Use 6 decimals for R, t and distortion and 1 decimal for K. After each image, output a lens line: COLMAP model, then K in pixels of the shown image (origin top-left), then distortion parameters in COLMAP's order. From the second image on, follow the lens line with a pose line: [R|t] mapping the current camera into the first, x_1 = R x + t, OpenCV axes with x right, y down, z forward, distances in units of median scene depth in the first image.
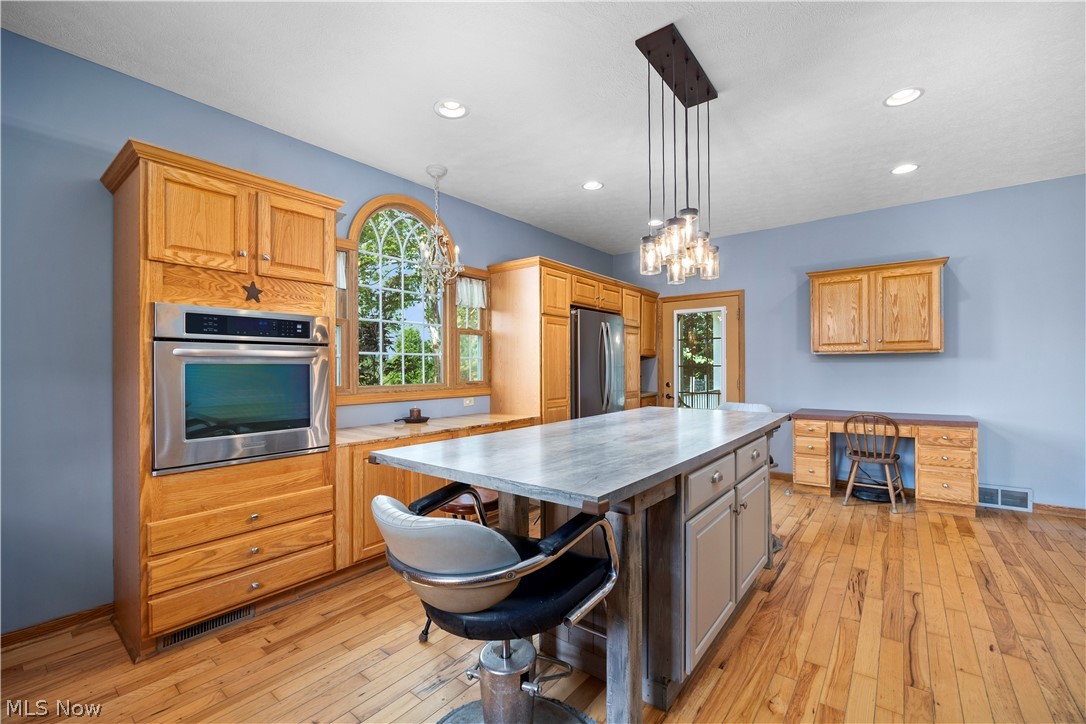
lens RADIAL K [[454.3, 0, 538.8], [0, 454.3, 372.5], [0, 0, 1]] dist [-0.017912, -0.000113]
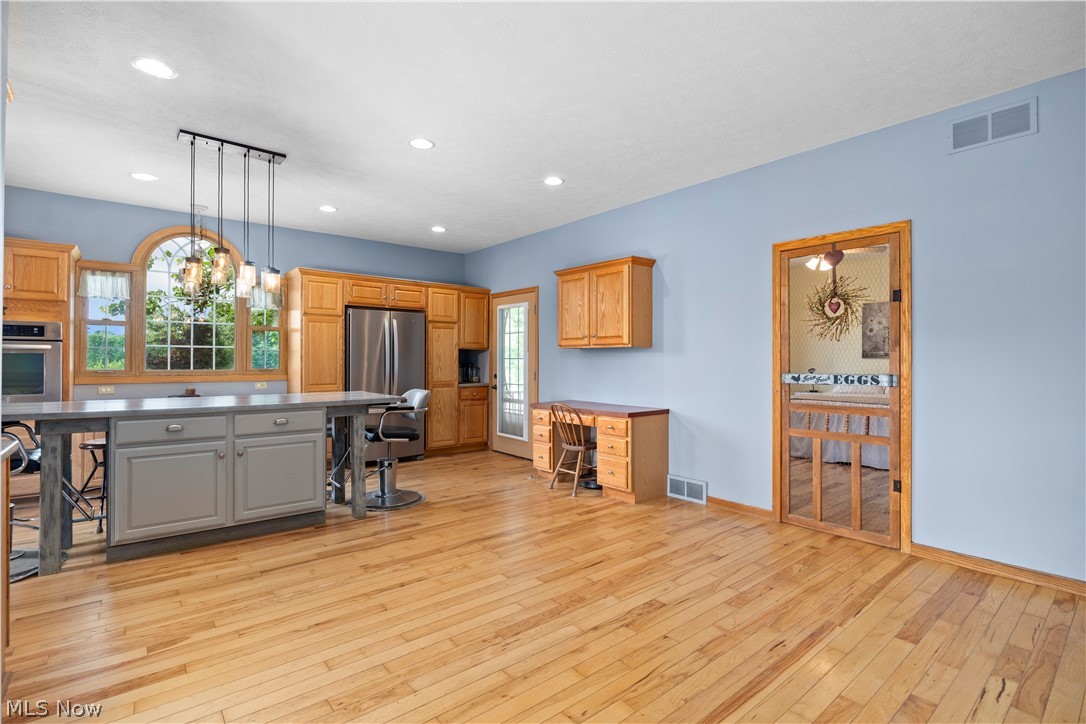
lens RADIAL K [[513.0, 0, 543.5], [0, 513.0, 360.4], [0, 0, 1]] dist [-0.010359, -0.001253]
pose [[0.978922, 0.010185, -0.203982, 1.546554], [-0.012311, 0.999882, -0.009157, 0.000454], [0.203865, 0.011475, 0.978932, -0.355821]]
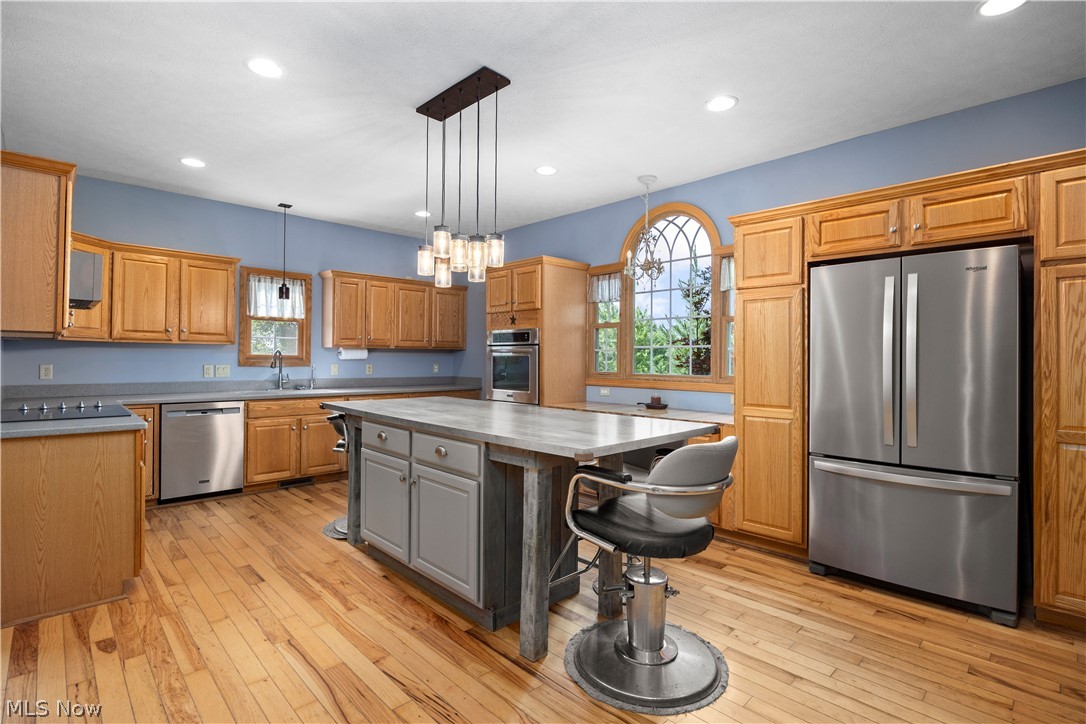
lens RADIAL K [[513.0, 0, 539.4], [0, 513.0, 354.7], [0, 0, 1]] dist [-0.010359, -0.001253]
pose [[-0.128936, -0.000273, -0.991653, 1.509545], [-0.016083, 0.999869, 0.001816, -0.029144], [0.991522, 0.016183, -0.128924, 1.318793]]
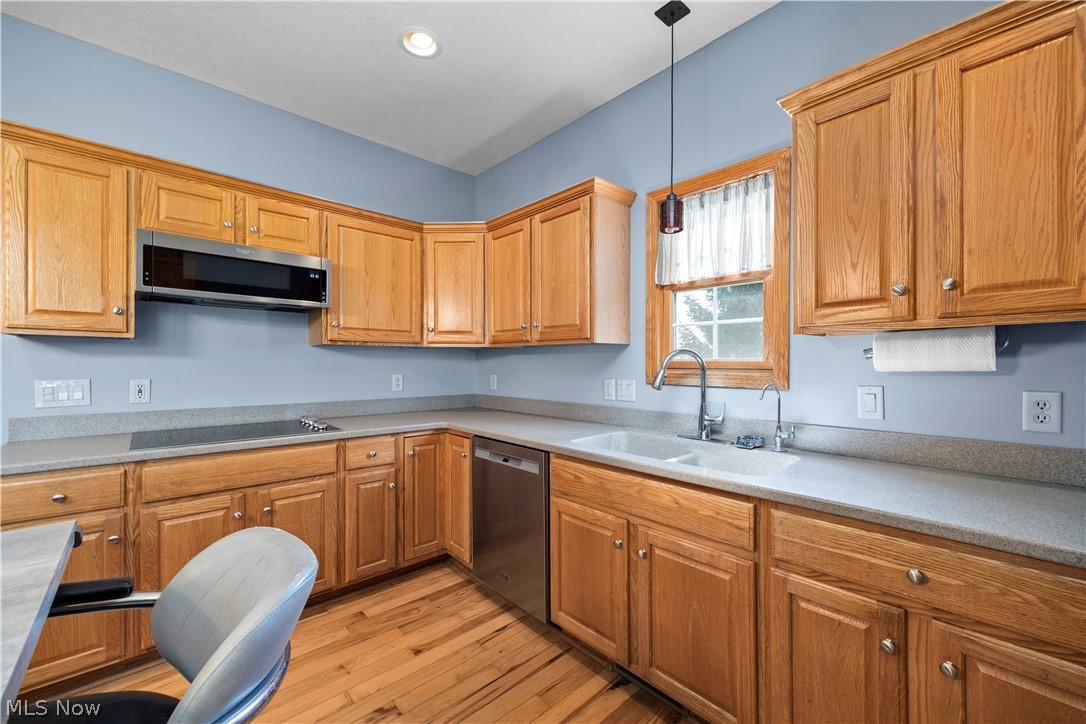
lens RADIAL K [[424.0, 0, 541.8], [0, 424.0, 364.4], [0, 0, 1]] dist [-0.002985, 0.000514]
pose [[-0.989264, 0.005001, 0.146055, -0.377161], [0.006031, 0.999960, 0.006607, -0.004880], [-0.146016, 0.007417, -0.989254, 0.762575]]
